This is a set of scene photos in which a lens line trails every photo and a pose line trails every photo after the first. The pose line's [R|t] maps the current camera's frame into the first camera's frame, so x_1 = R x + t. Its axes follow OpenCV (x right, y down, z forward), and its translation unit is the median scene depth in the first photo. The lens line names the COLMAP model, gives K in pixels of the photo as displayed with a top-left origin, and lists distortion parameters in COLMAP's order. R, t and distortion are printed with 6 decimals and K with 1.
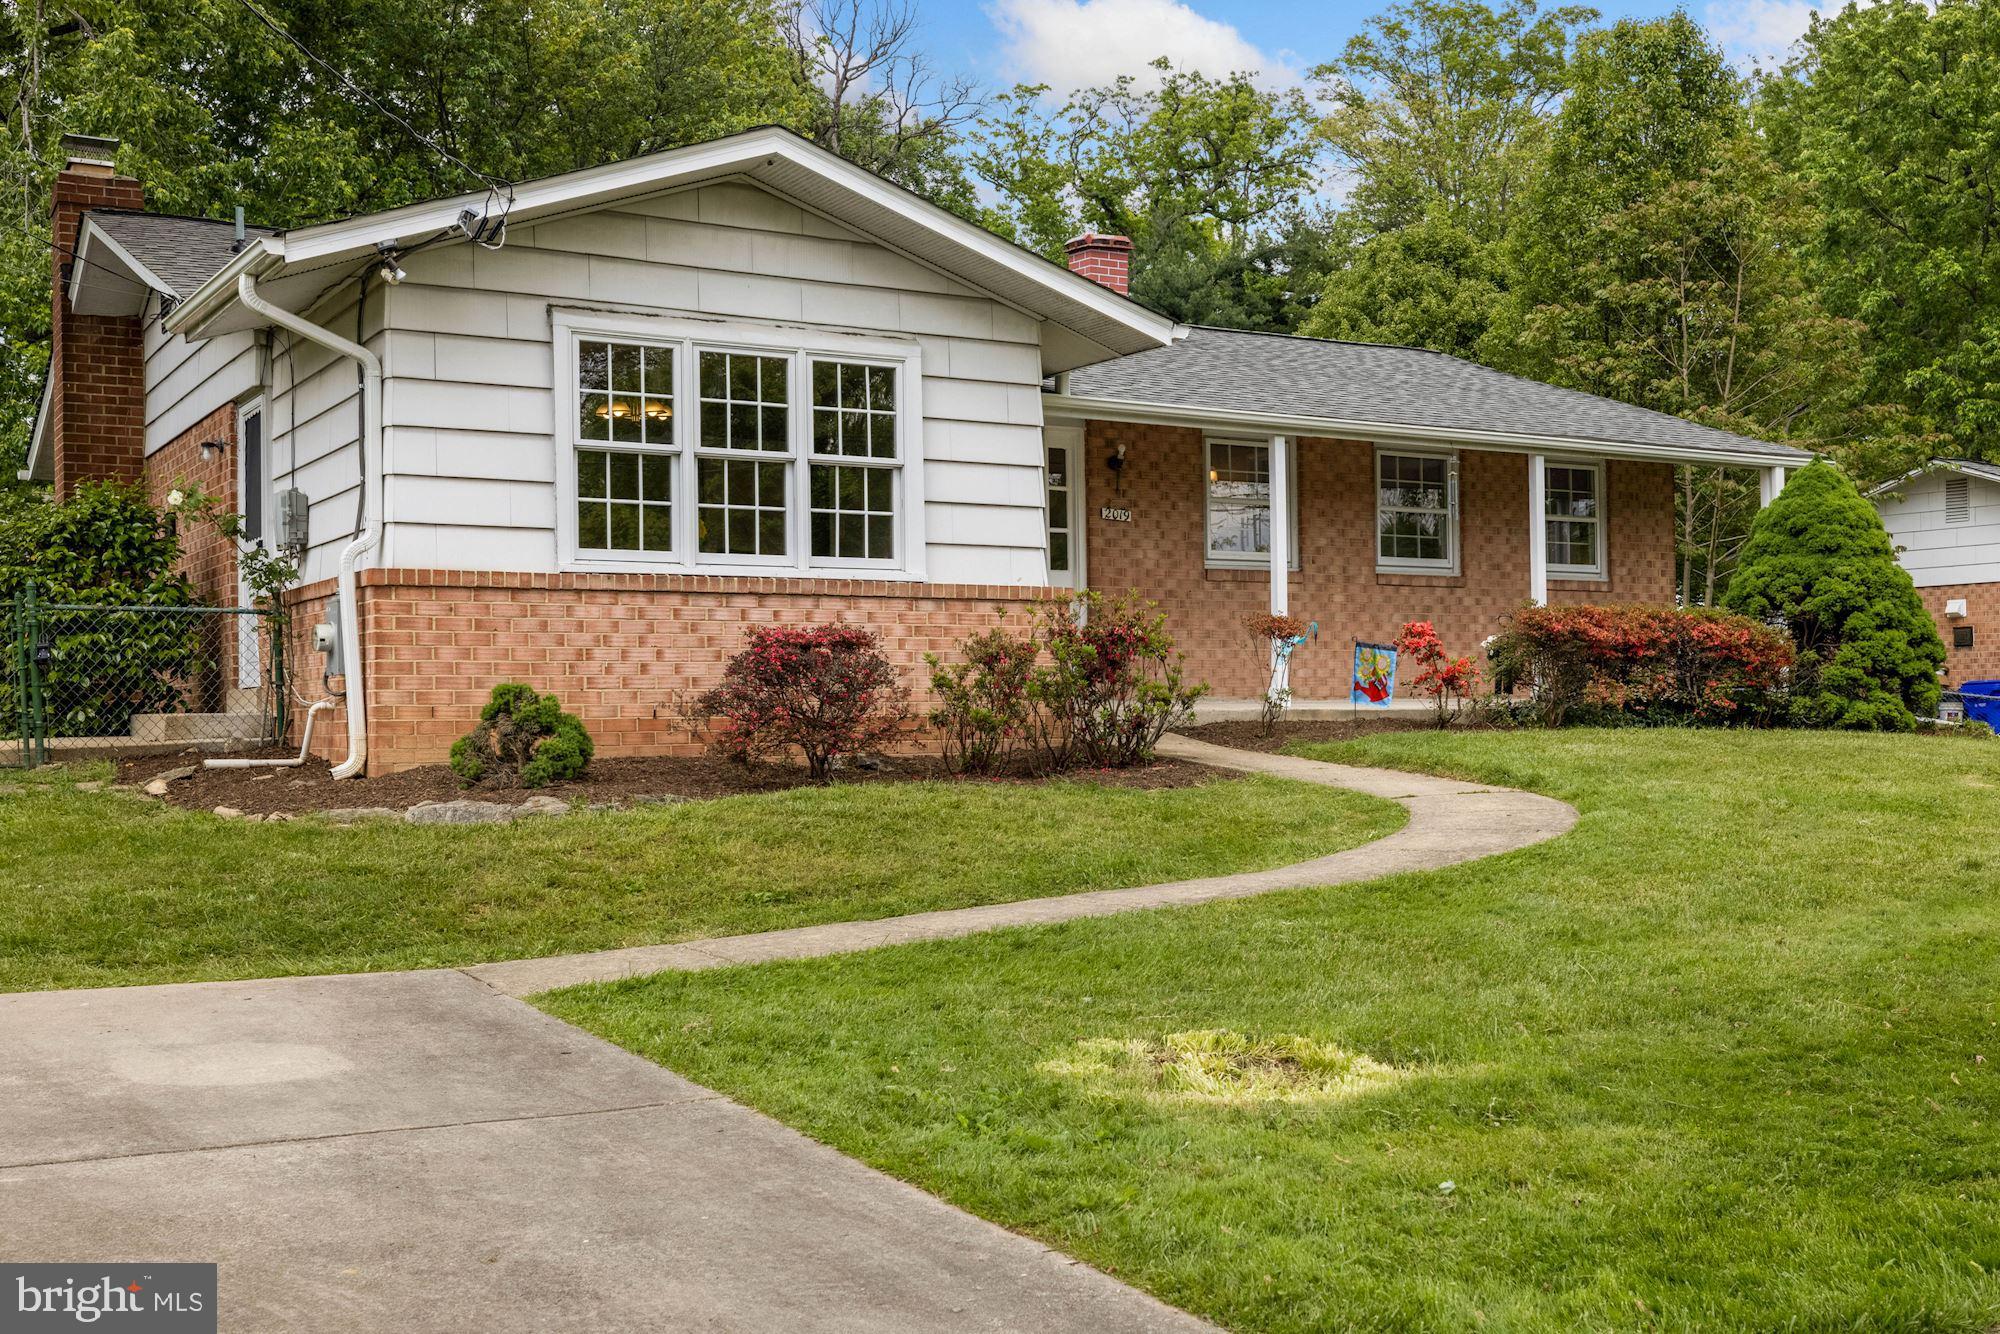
lens RADIAL K [[2089.4, 0, 1004.9], [0, 2089.4, 672.6], [0, 0, 1]] dist [-0.001528, -0.007406]
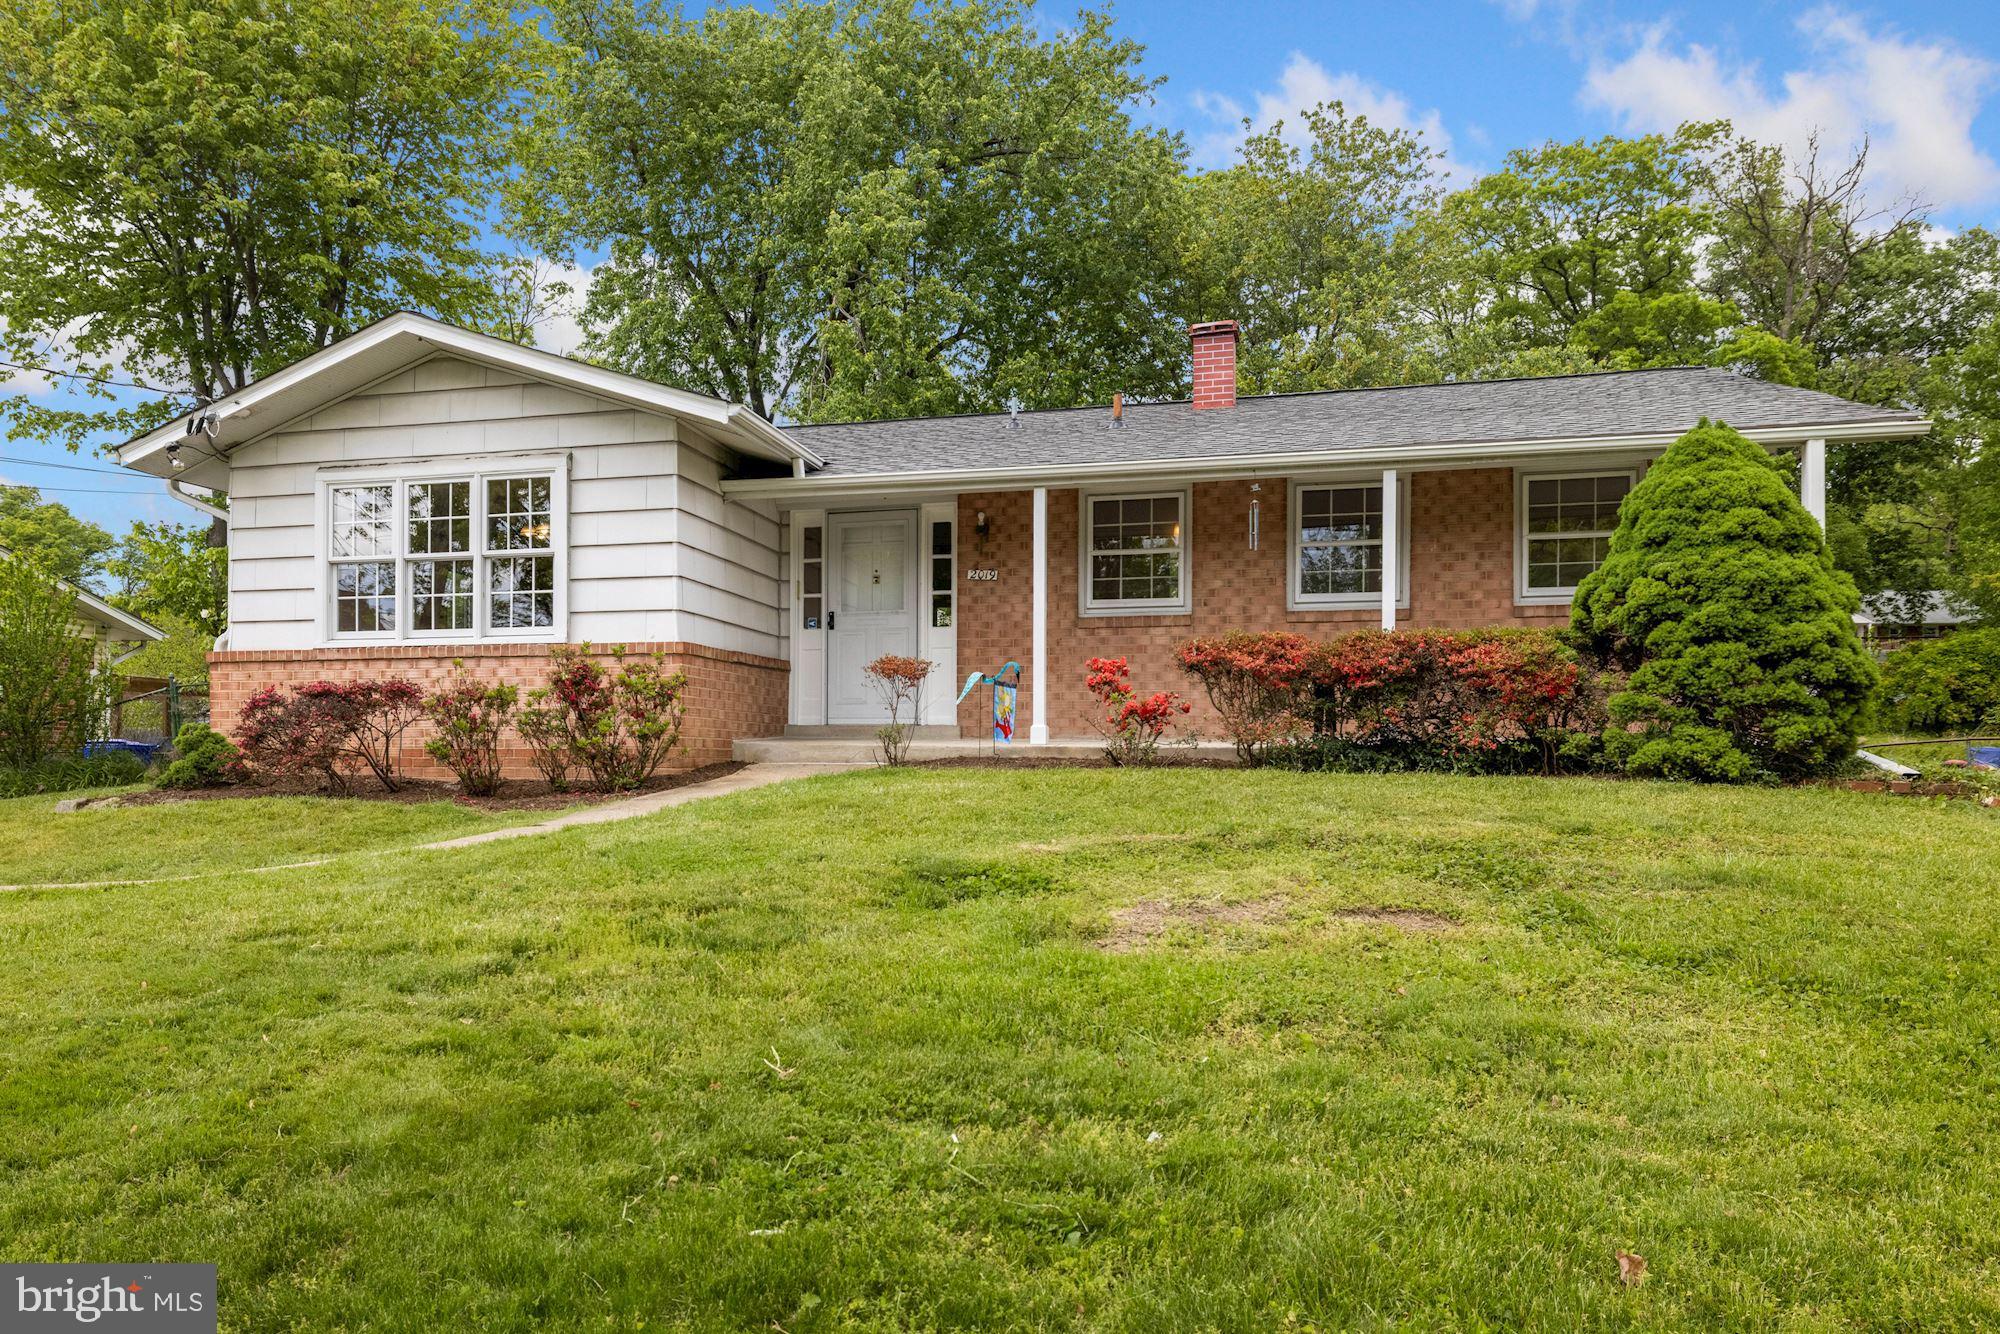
lens RADIAL K [[1394.3, 0, 772.9], [0, 1394.3, 746.8], [0, 0, 1]] dist [-0.011334, -0.002236]
pose [[0.696444, 0.003114, -0.717604, 0.660987], [0.005070, 0.999944, 0.009260, 0.012459], [0.717593, -0.010088, 0.696390, 0.505912]]
